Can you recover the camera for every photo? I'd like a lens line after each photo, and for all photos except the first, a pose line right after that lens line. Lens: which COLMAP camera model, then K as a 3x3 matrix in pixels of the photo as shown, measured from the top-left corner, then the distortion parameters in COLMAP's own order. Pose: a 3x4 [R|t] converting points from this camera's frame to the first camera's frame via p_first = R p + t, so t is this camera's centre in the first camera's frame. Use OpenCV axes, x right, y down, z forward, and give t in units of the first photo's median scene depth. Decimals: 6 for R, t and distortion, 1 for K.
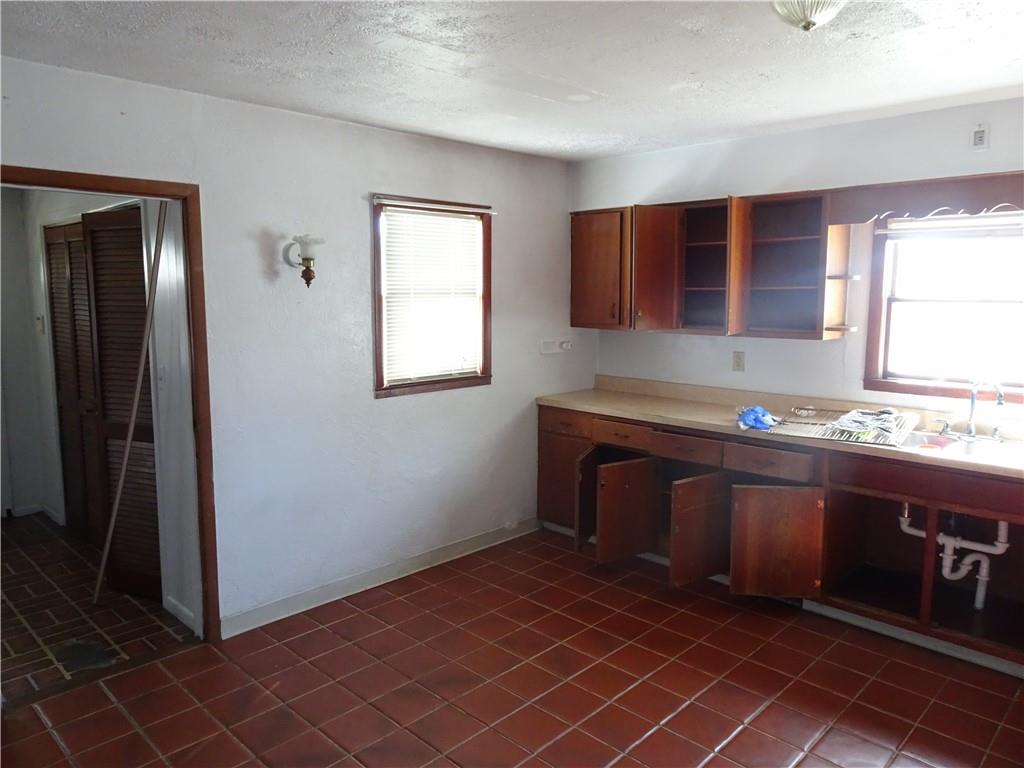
lens RADIAL K [[726.3, 0, 519.4], [0, 726.3, 381.5], [0, 0, 1]] dist [0.000678, 0.008531]
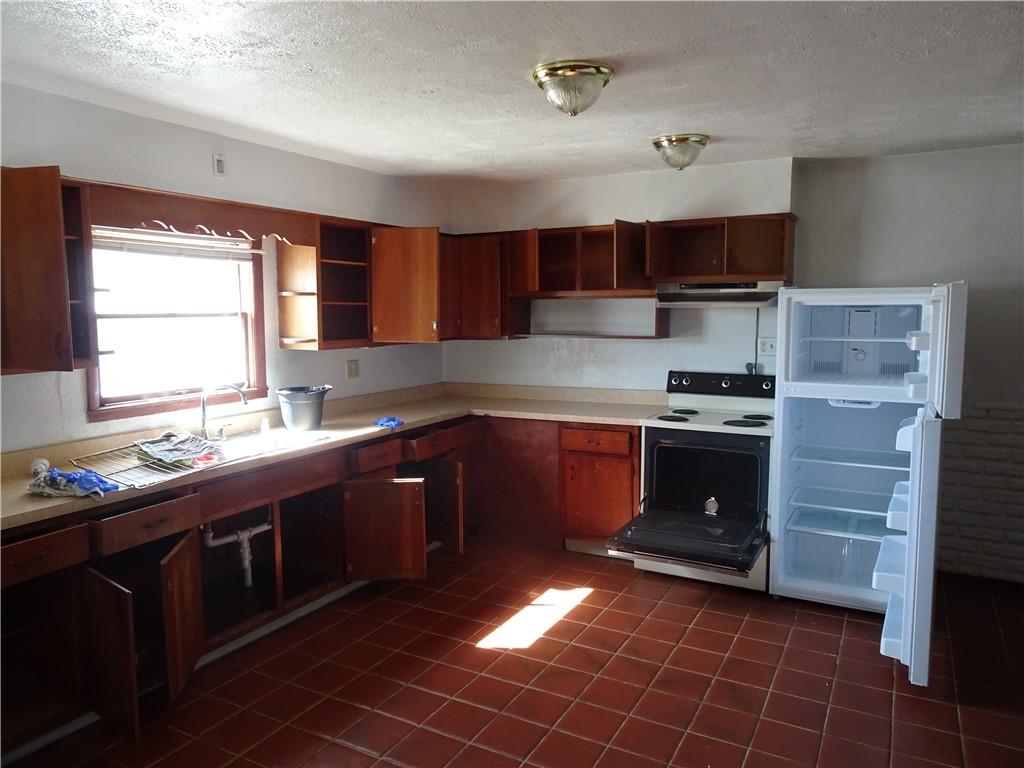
lens RADIAL K [[726.3, 0, 508.2], [0, 726.3, 381.6], [0, 0, 1]] dist [0.000678, 0.008531]
pose [[-0.255997, -0.100310, 0.961459, -0.487974], [0.126539, 0.982566, 0.136204, -0.095513], [-0.958360, 0.156530, -0.238841, 0.775314]]
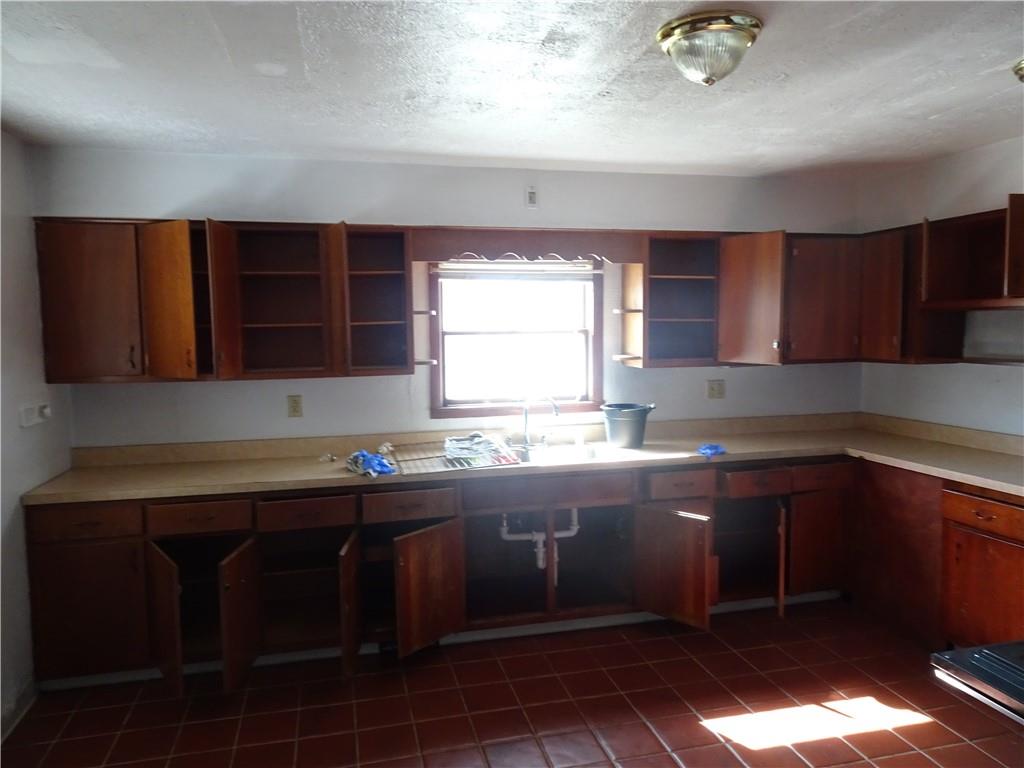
lens RADIAL K [[726.3, 0, 512.7], [0, 726.3, 380.1], [0, 0, 1]] dist [0.000678, 0.008531]
pose [[0.530896, -0.075196, 0.844095, -0.367151], [0.119722, 0.992720, 0.013136, -0.046850], [-0.838938, 0.094083, 0.536033, 0.354745]]
